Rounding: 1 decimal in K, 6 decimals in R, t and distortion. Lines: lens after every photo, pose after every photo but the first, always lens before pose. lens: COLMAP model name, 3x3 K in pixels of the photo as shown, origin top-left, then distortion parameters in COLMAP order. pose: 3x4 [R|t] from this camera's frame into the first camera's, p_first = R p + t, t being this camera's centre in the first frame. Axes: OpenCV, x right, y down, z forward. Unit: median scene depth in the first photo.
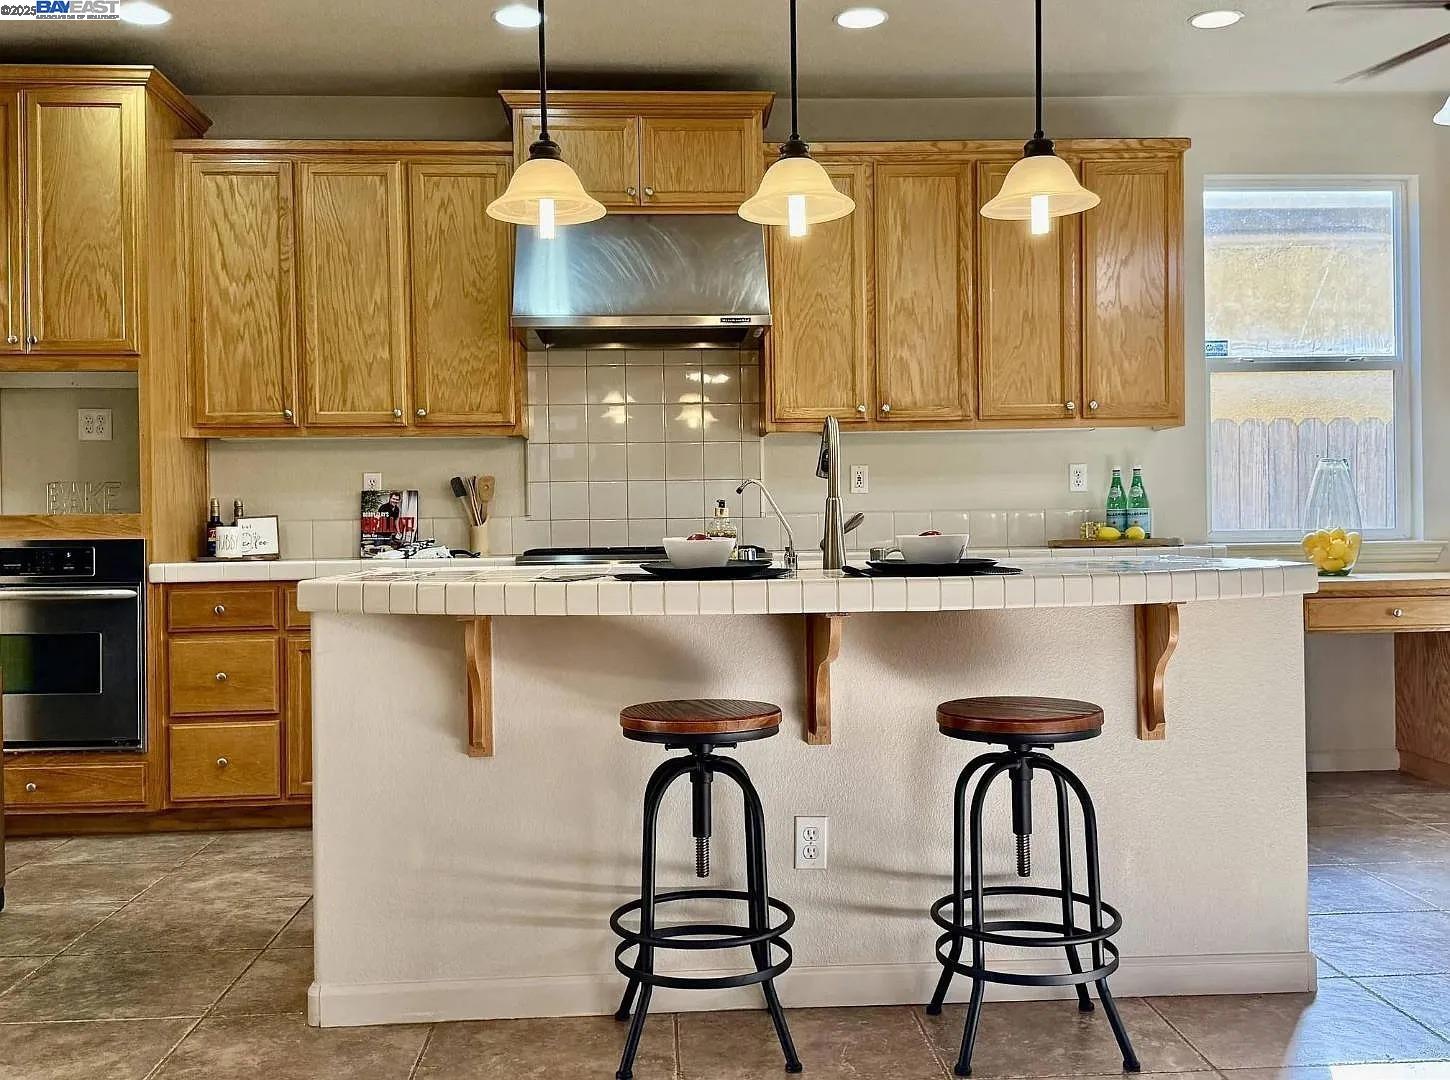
lens RADIAL K [[1445.7, 0, 724.9], [0, 1445.7, 540.5], [0, 0, 1]] dist [0.050720, 0.000000]
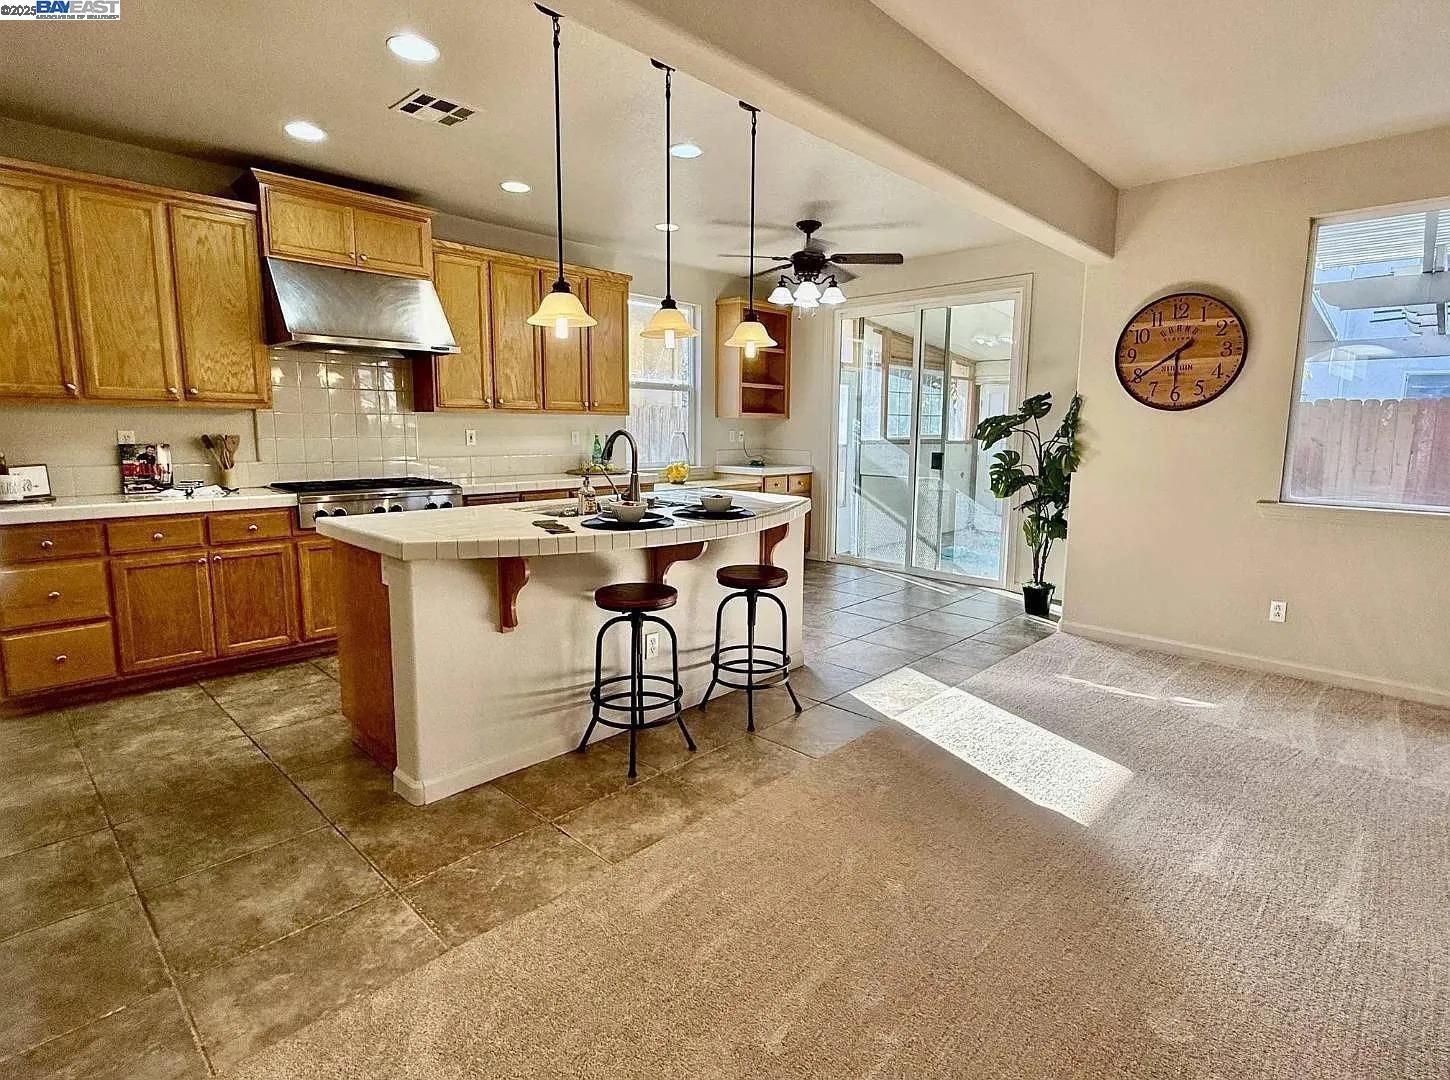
lens RADIAL K [[748.3, 0, 726.8], [0, 748.3, 533.7], [0, 0, 1]] dist [-0.001193, 0.000708]
pose [[0.720485, -0.081673, 0.688645, -0.348411], [-0.013379, 0.991219, 0.131556, -0.053618], [-0.693342, -0.103997, 0.713065, 0.108103]]
